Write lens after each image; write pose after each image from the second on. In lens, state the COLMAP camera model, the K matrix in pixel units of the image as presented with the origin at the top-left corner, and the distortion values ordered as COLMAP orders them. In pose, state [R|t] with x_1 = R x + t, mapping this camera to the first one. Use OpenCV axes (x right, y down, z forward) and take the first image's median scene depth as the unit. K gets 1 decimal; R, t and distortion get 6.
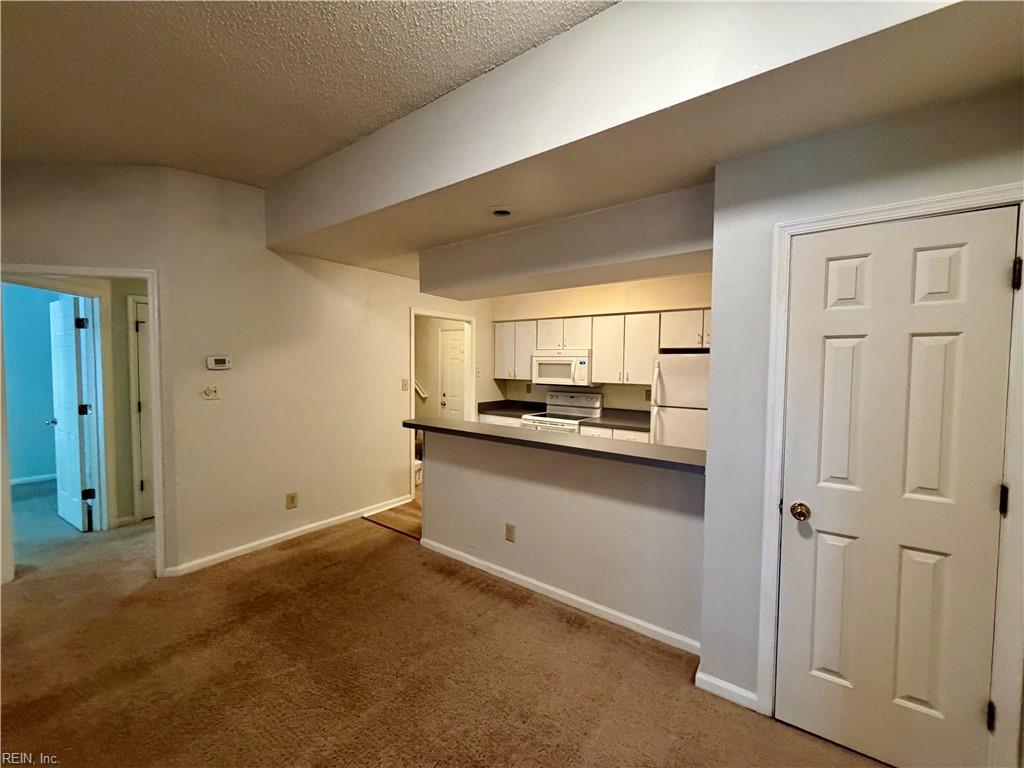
lens RADIAL K [[408.2, 0, 514.0], [0, 408.2, 385.3], [0, 0, 1]] dist [0.002236, 0.000367]
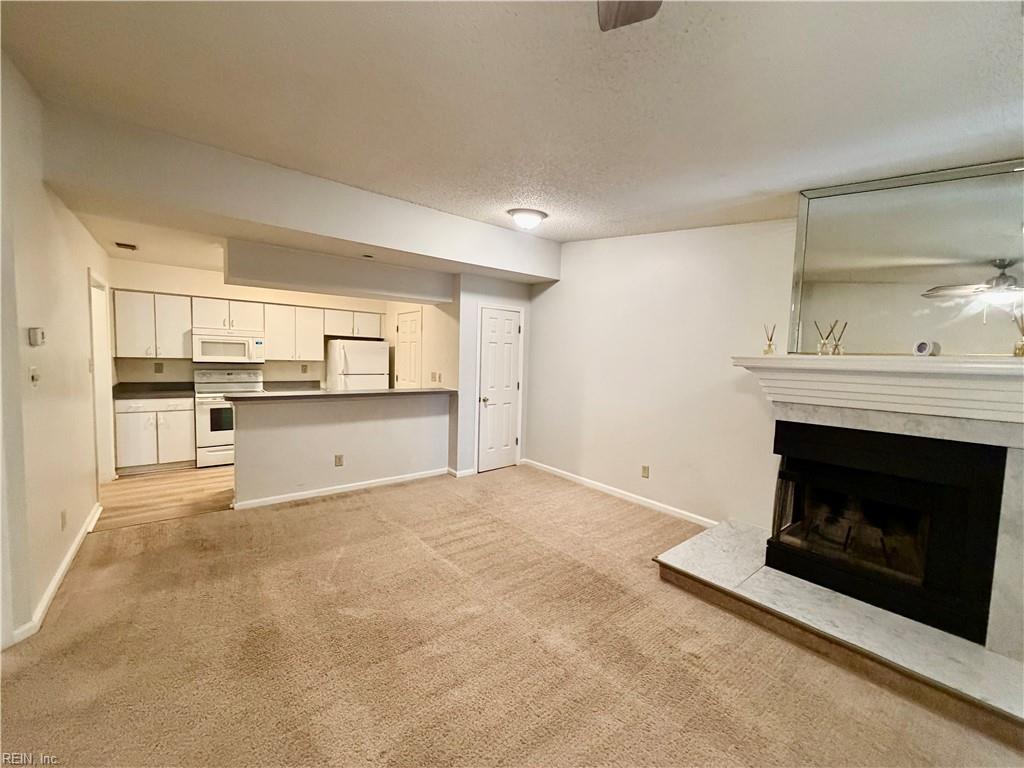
lens RADIAL K [[408.2, 0, 516.0], [0, 408.2, 383.5], [0, 0, 1]] dist [0.002236, 0.000367]
pose [[0.262058, -0.070568, 0.962469, -0.757546], [0.019118, 0.997507, 0.067931, -0.004869], [-0.964863, 0.000599, 0.262754, -0.007018]]
